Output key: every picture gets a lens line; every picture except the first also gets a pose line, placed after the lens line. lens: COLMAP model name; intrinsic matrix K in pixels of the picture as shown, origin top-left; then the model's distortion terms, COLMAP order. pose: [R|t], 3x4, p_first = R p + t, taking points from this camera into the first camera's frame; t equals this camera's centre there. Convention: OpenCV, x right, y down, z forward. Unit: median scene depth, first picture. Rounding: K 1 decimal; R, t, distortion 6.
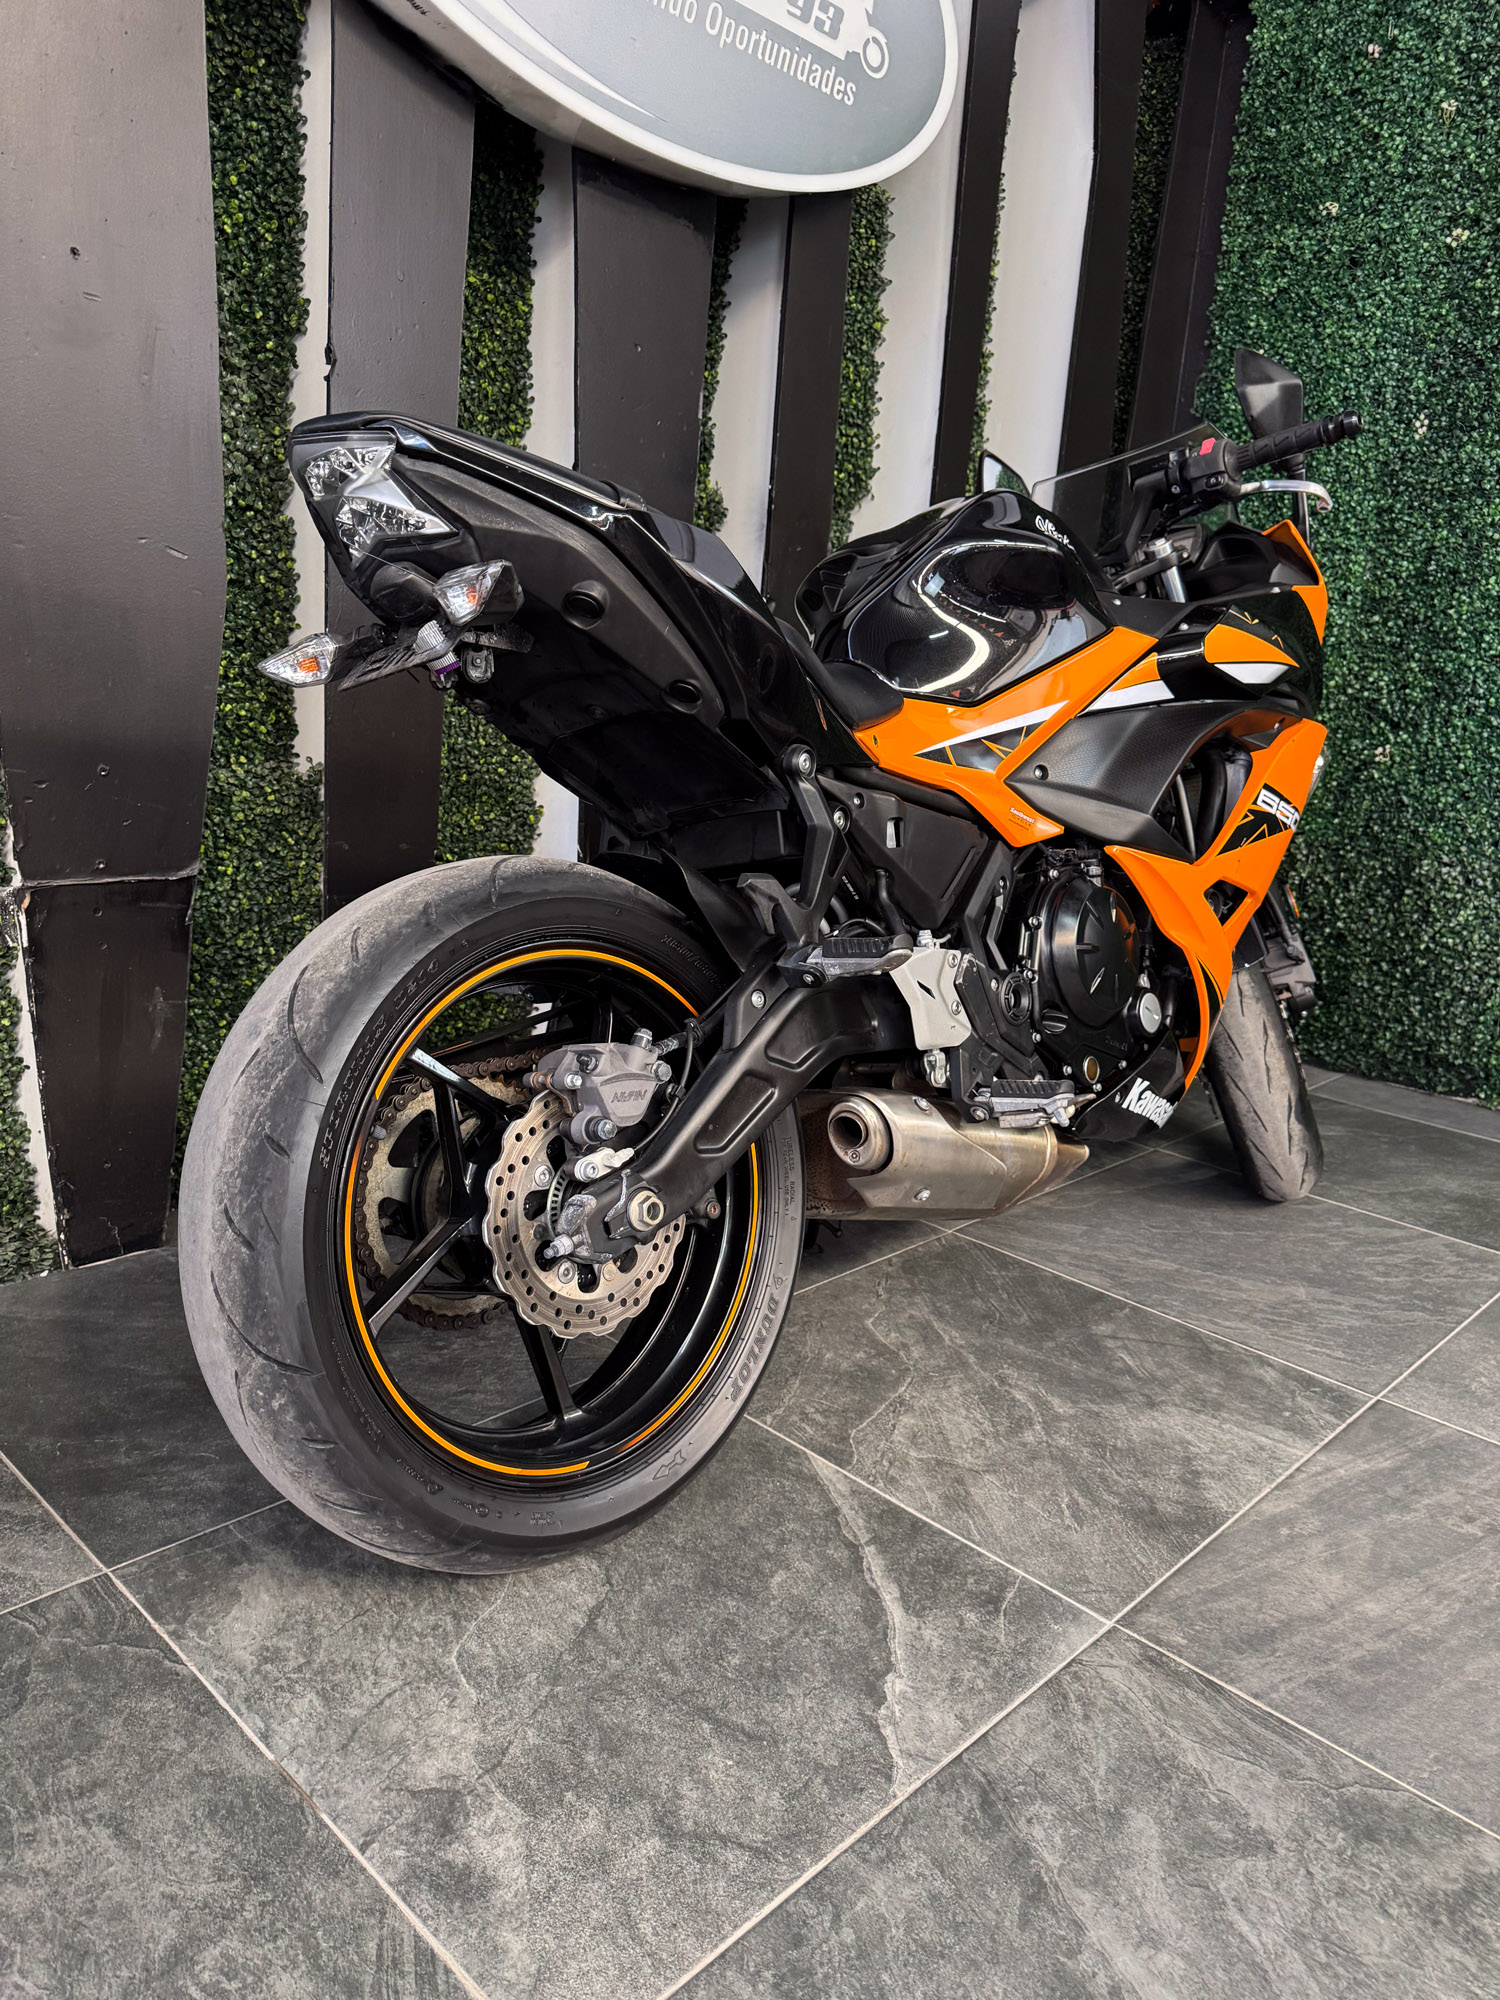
lens RADIAL K [[1430.2, 0, 740.7], [0, 1430.2, 989.3], [0, 0, 1]] dist [0.001031, -0.011014]
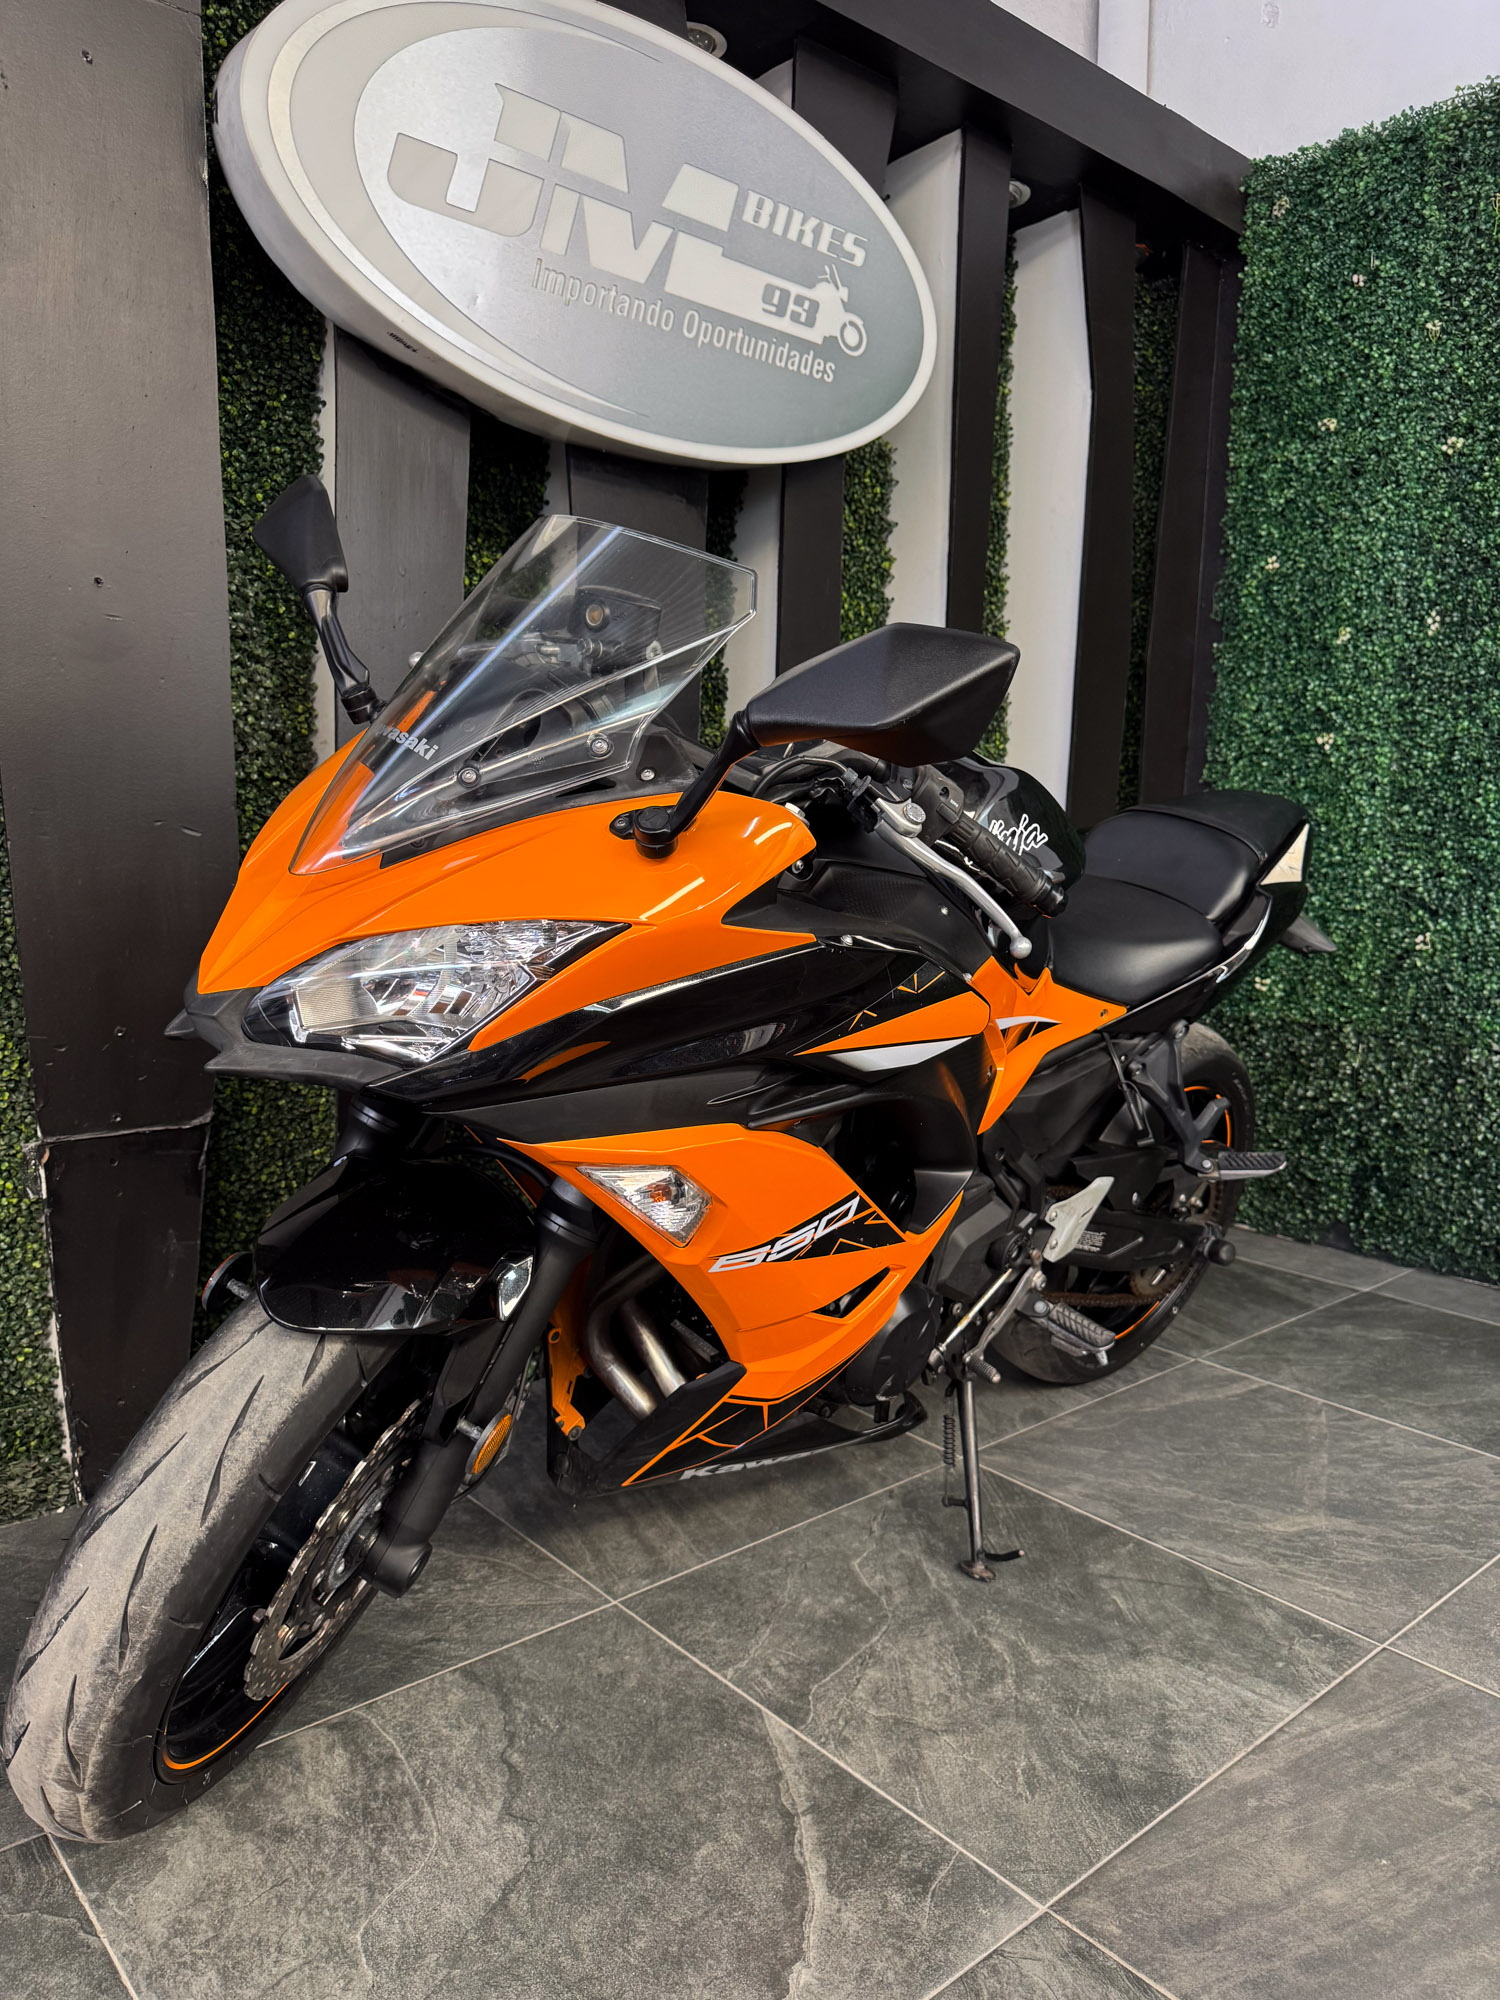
lens RADIAL K [[1430.2, 0, 749.1], [0, 1430.2, 982.2], [0, 0, 1]] dist [0.001031, -0.011014]
pose [[0.995462, -0.034713, -0.088608, 0.113983], [0.023566, 0.992017, -0.123886, -0.040534], [0.092201, 0.121236, 0.988332, -0.028259]]
